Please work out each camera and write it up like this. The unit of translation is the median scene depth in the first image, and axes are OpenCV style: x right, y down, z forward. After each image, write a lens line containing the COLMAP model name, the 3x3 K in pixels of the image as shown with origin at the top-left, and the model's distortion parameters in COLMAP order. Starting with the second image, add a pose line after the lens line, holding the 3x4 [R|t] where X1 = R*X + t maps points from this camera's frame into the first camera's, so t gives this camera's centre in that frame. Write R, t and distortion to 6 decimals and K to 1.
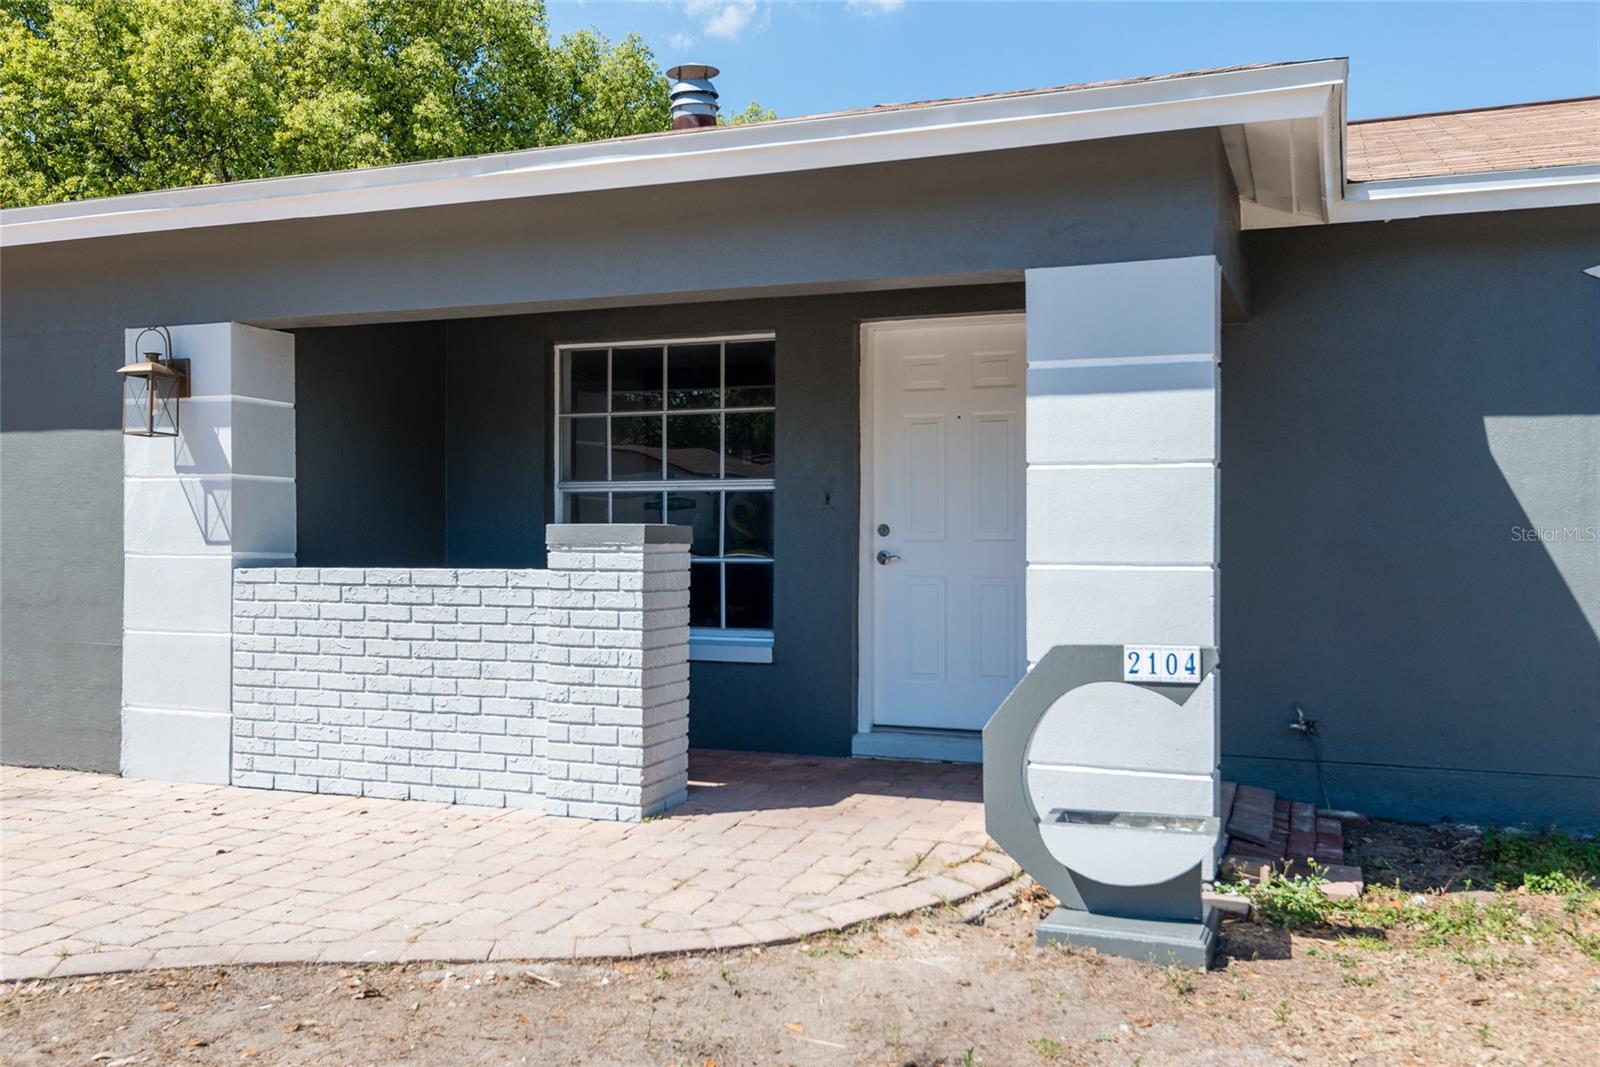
lens RADIAL K [[1366.3, 0, 797.7], [0, 1366.3, 542.4], [0, 0, 1]] dist [0.010450, -0.010760]
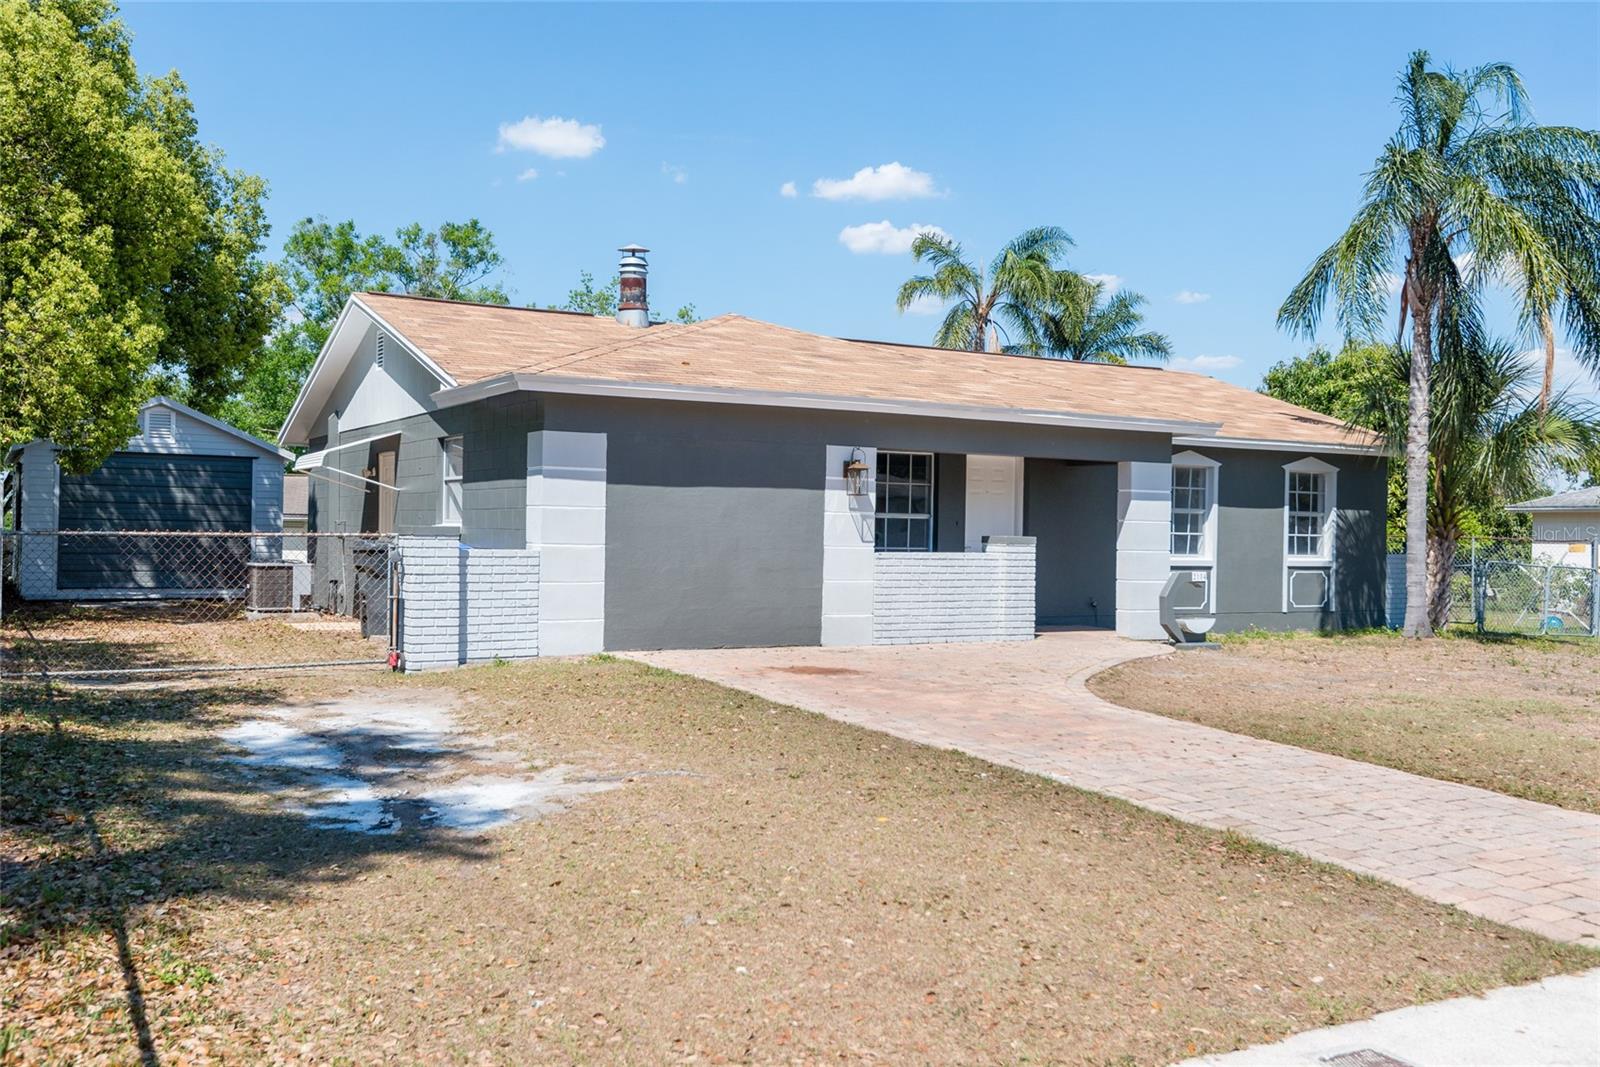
lens RADIAL K [[1440.0, 0, 790.1], [0, 1440.0, 525.6], [0, 0, 1]] dist [0.037588, 0.001508]
pose [[0.627232, 0.011703, 0.778745, -2.462565], [-0.012402, 0.999910, -0.005038, -0.013177], [-0.778734, -0.006498, 0.627321, -0.441527]]
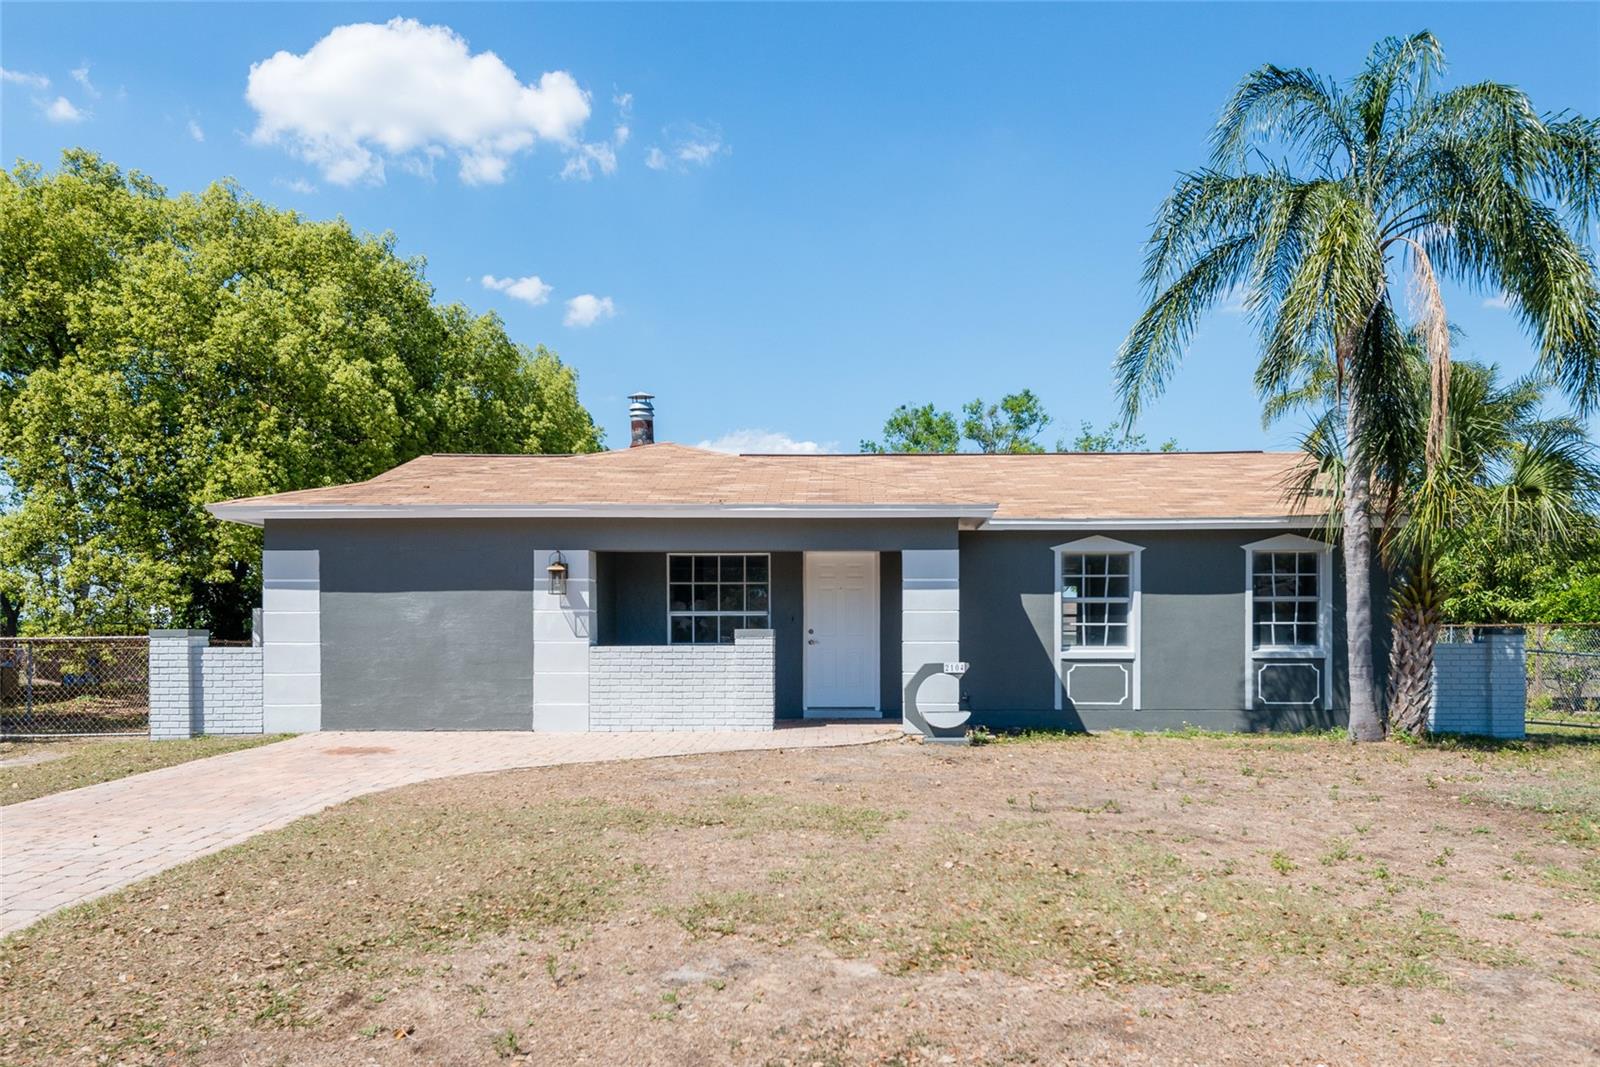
lens RADIAL K [[1143.3, 0, 832.9], [0, 1143.3, 635.7], [0, 0, 1]] dist [0.034670, -0.008050]
pose [[0.936229, -0.002331, 0.351382, -0.749669], [0.005025, 0.999965, -0.006756, 0.015554], [-0.351354, 0.008091, 0.936208, -1.176671]]
